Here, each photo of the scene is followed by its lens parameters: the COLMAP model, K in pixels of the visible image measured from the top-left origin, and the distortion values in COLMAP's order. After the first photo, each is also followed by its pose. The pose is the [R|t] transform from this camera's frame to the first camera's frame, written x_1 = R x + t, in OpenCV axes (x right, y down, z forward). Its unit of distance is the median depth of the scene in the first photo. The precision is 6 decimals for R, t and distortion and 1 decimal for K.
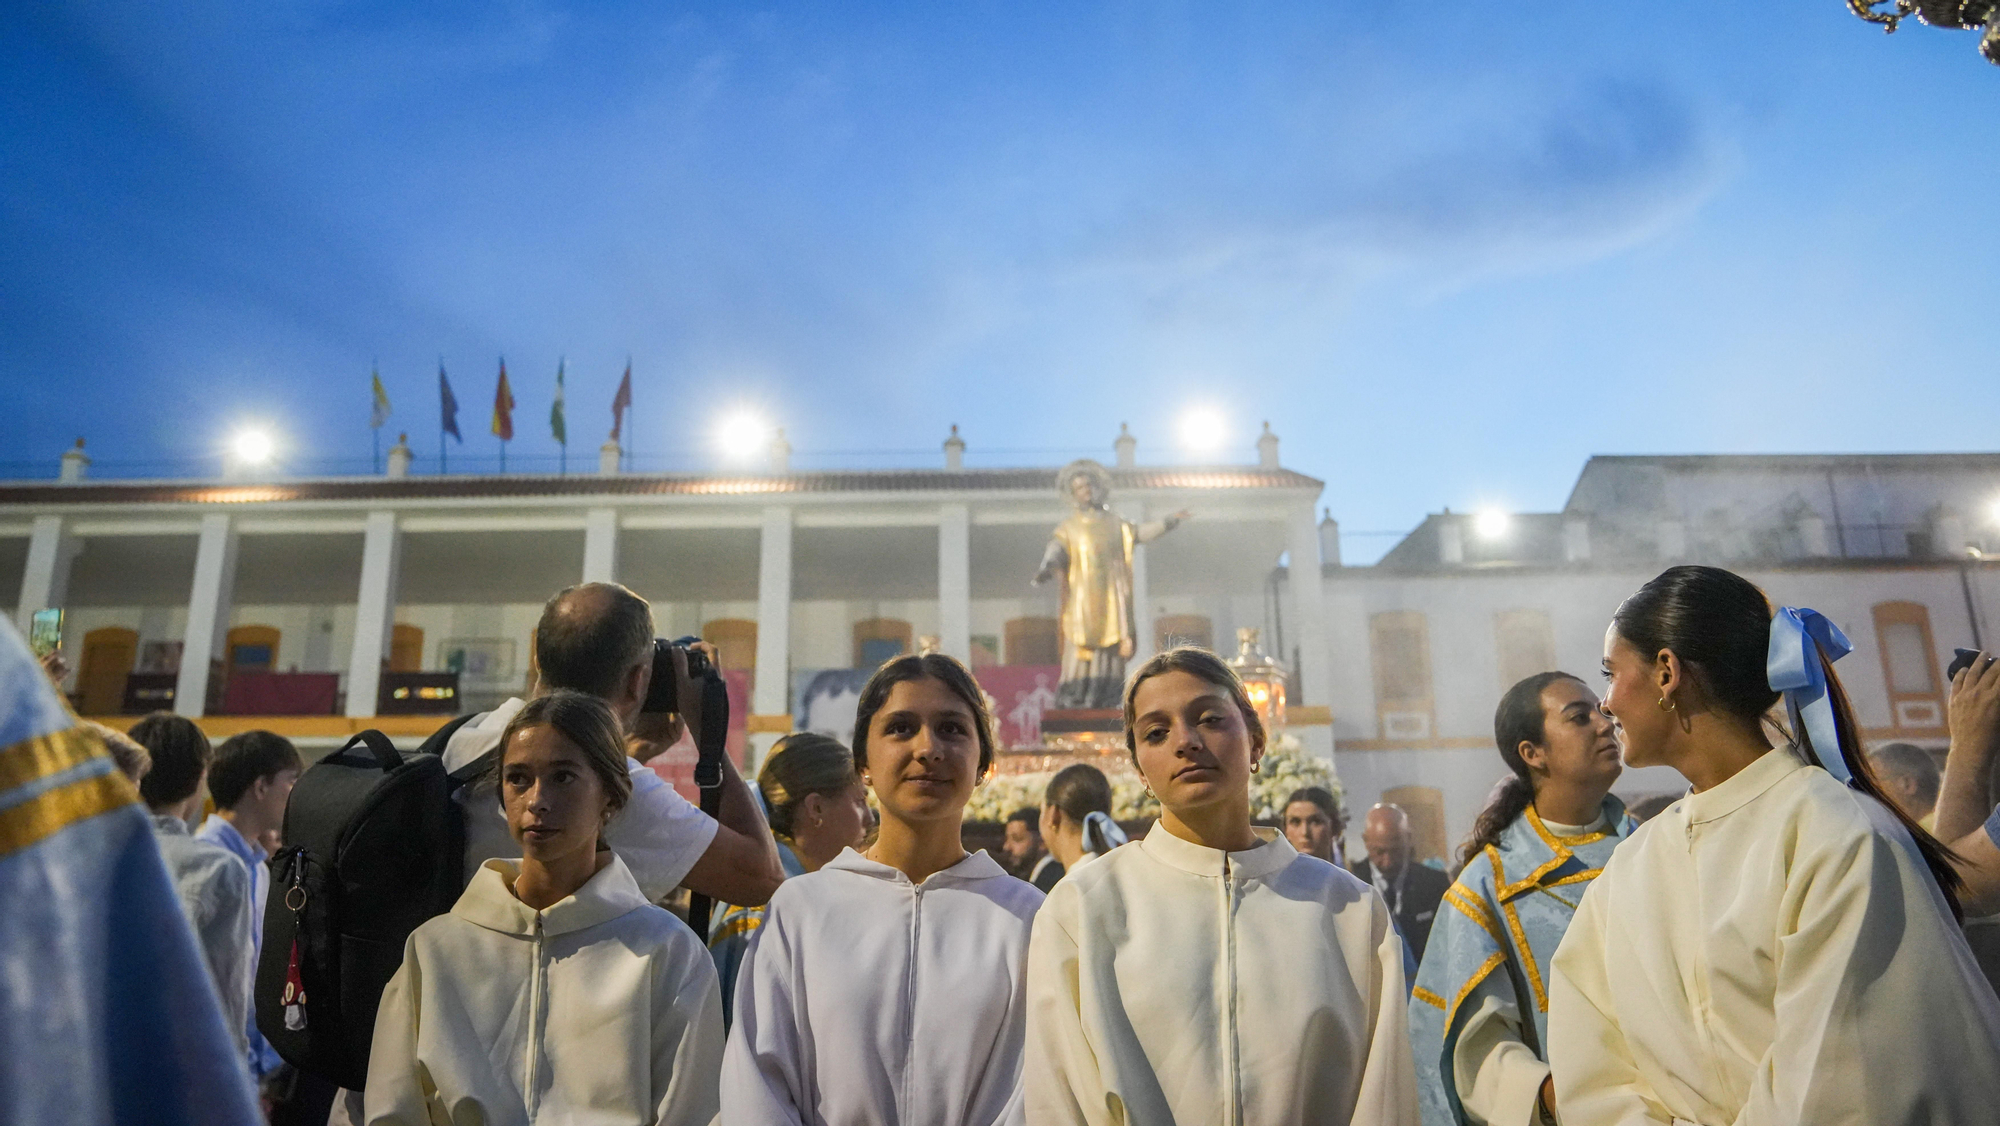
lens RADIAL K [[1373.9, 0, 1000.0], [0, 1373.9, 563.0], [0, 0, 1]] dist [-0.141614, 0.119114]
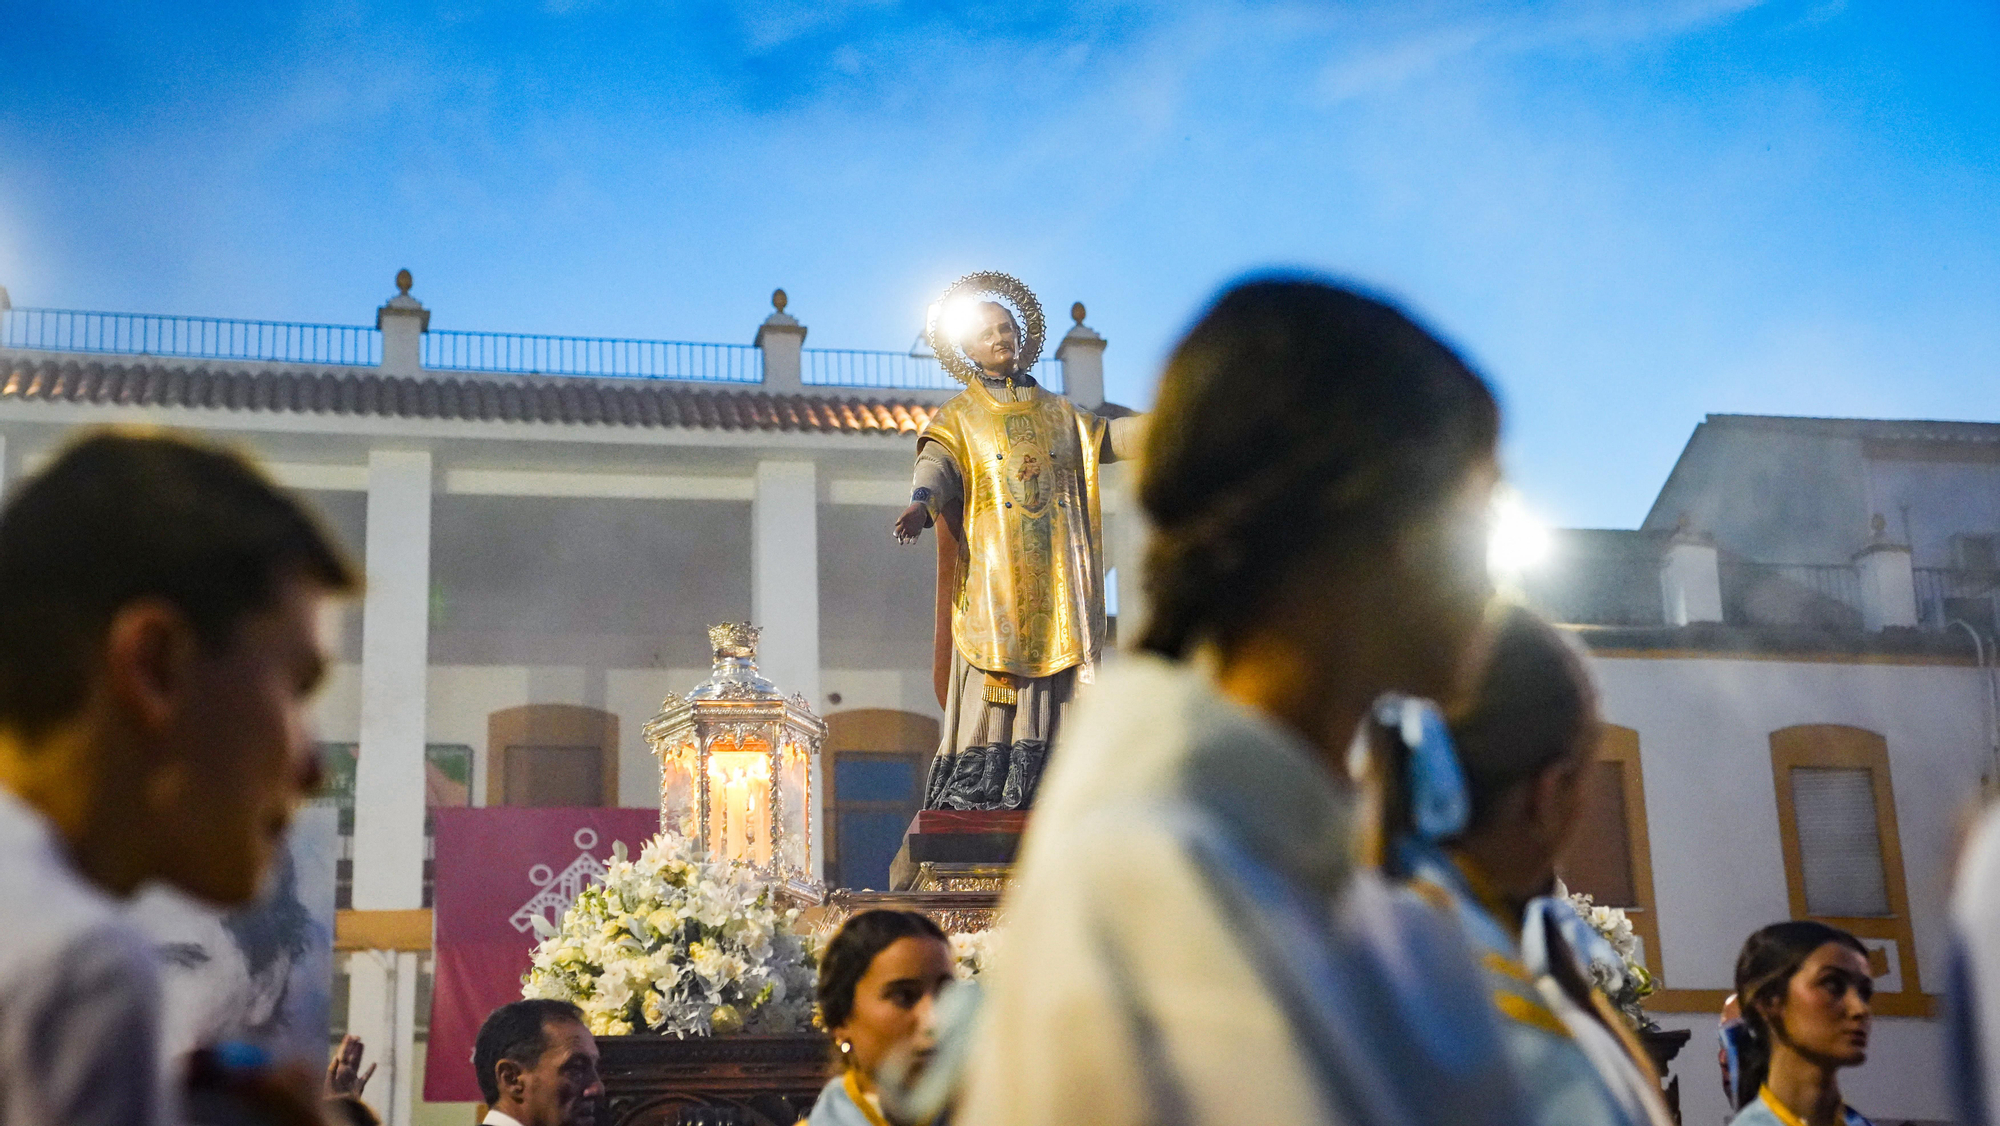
lens RADIAL K [[2931.1, 0, 1000.0], [0, 2931.1, 563.0], [0, 0, 1]] dist [0.182723, 0.063578]
pose [[0.979350, 0.038874, 0.198398, -0.031330], [-0.034959, 0.999119, -0.023199, 0.010787], [-0.199125, 0.015784, 0.979847, 0.010175]]
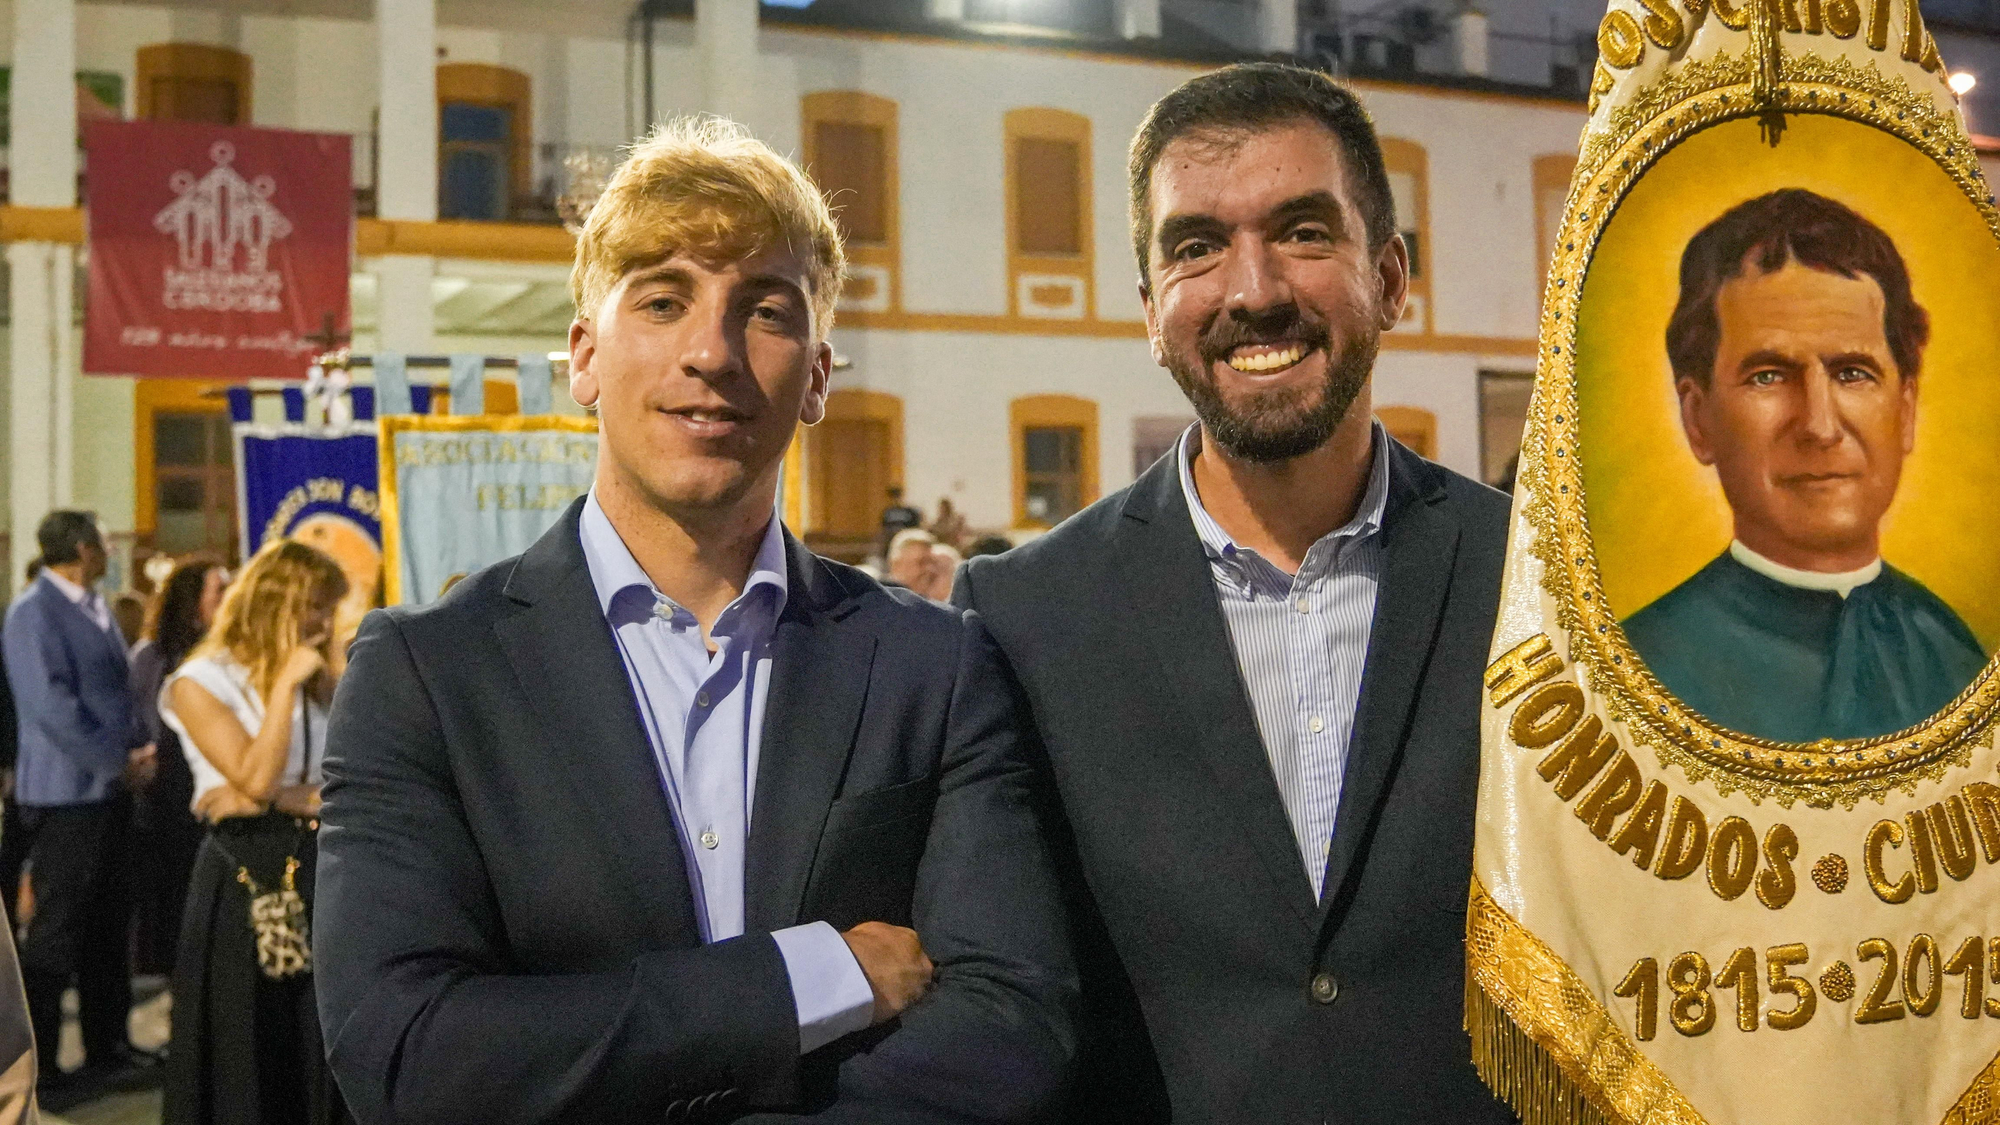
lens RADIAL K [[2079.0, 0, 1000.0], [0, 2079.0, 562.5], [0, 0, 1]] dist [-0.162163, 0.138453]
pose [[0.910237, -0.000499, 0.414087, -0.018054], [-0.098275, 0.971168, 0.217195, 0.039084], [-0.402256, -0.238394, 0.883945, 0.169016]]
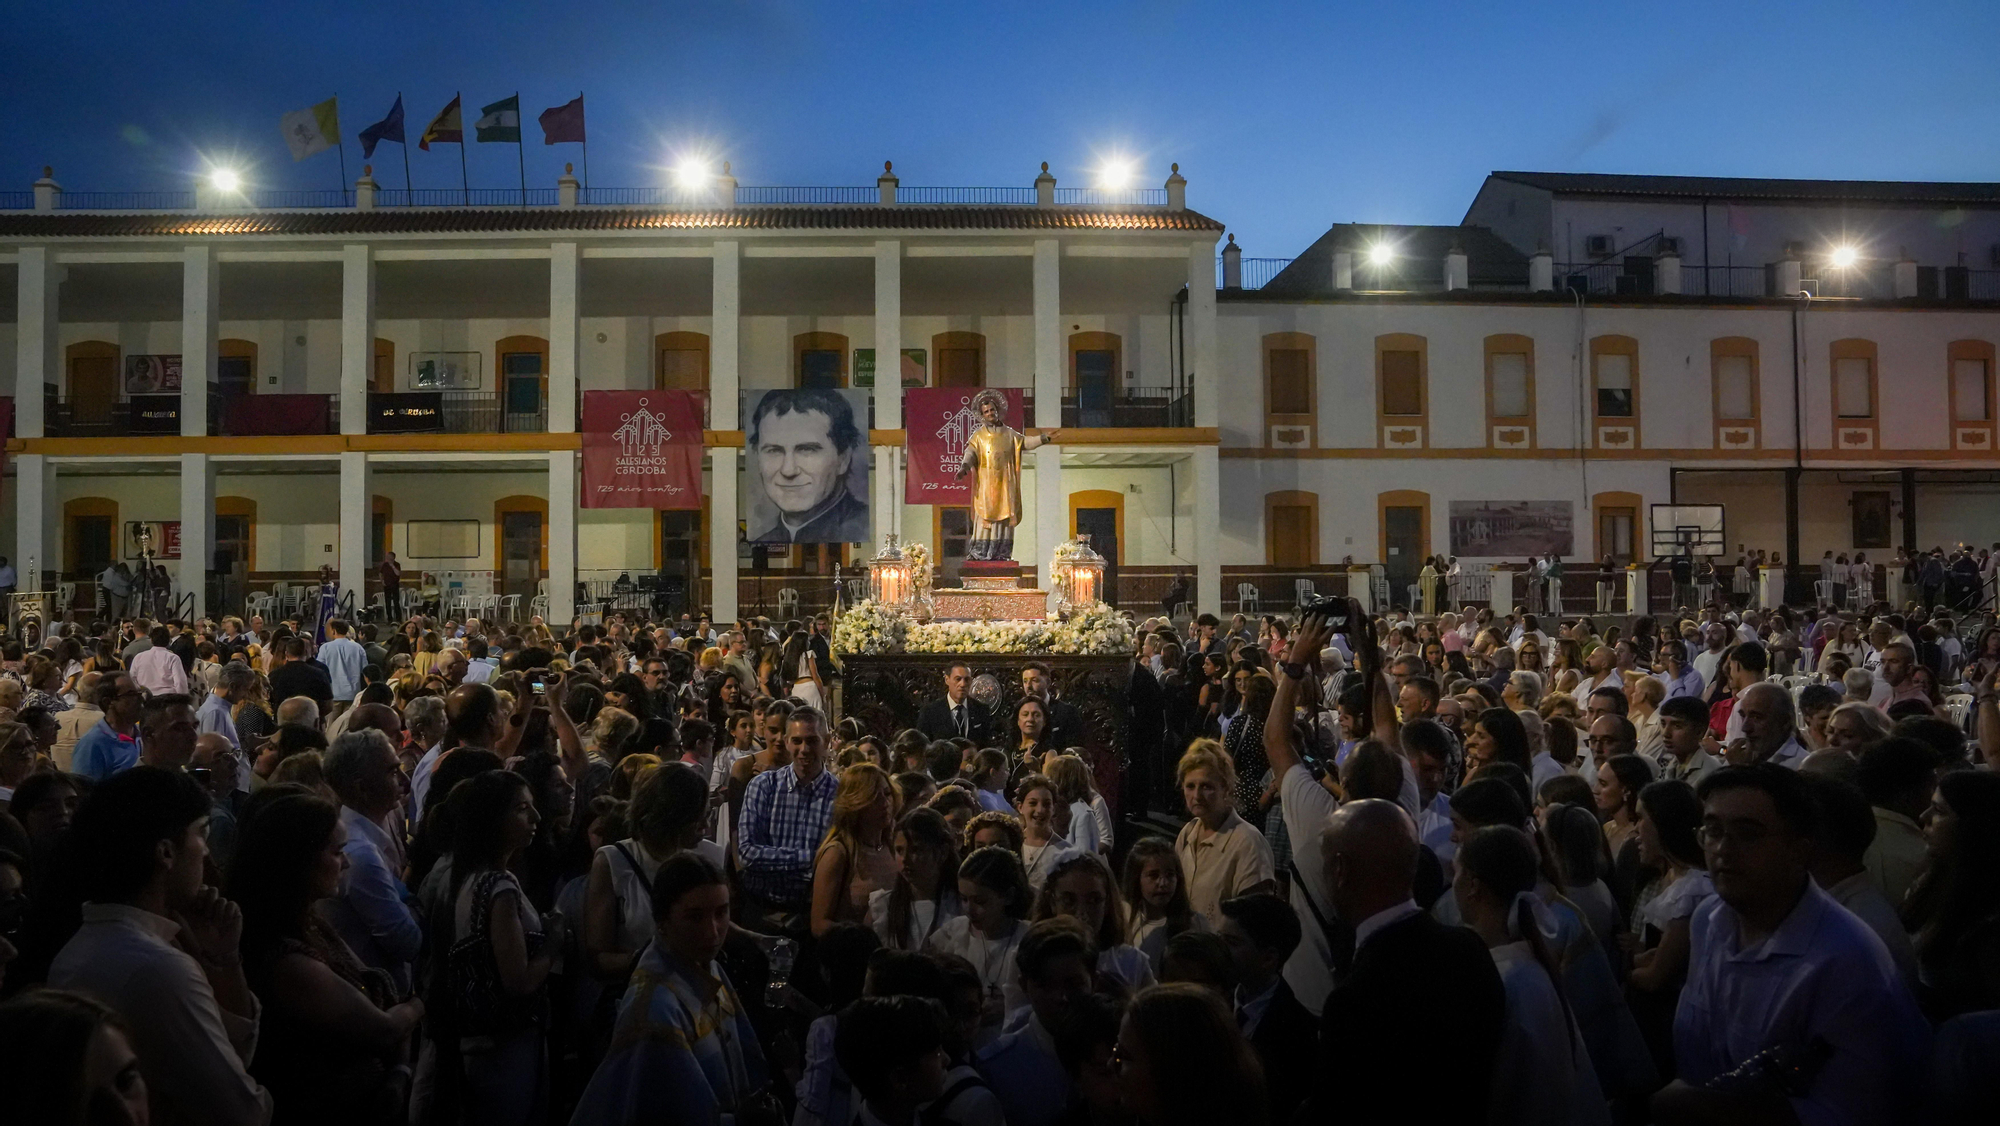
lens RADIAL K [[1373.9, 0, 1000.0], [0, 1373.9, 563.0], [0, 0, 1]] dist [-0.141614, 0.119114]
pose [[0.998478, 0.005280, 0.054907, -0.002298], [-0.018902, 0.967892, 0.250655, -0.066200], [-0.051820, -0.251311, 0.966518, -0.122319]]
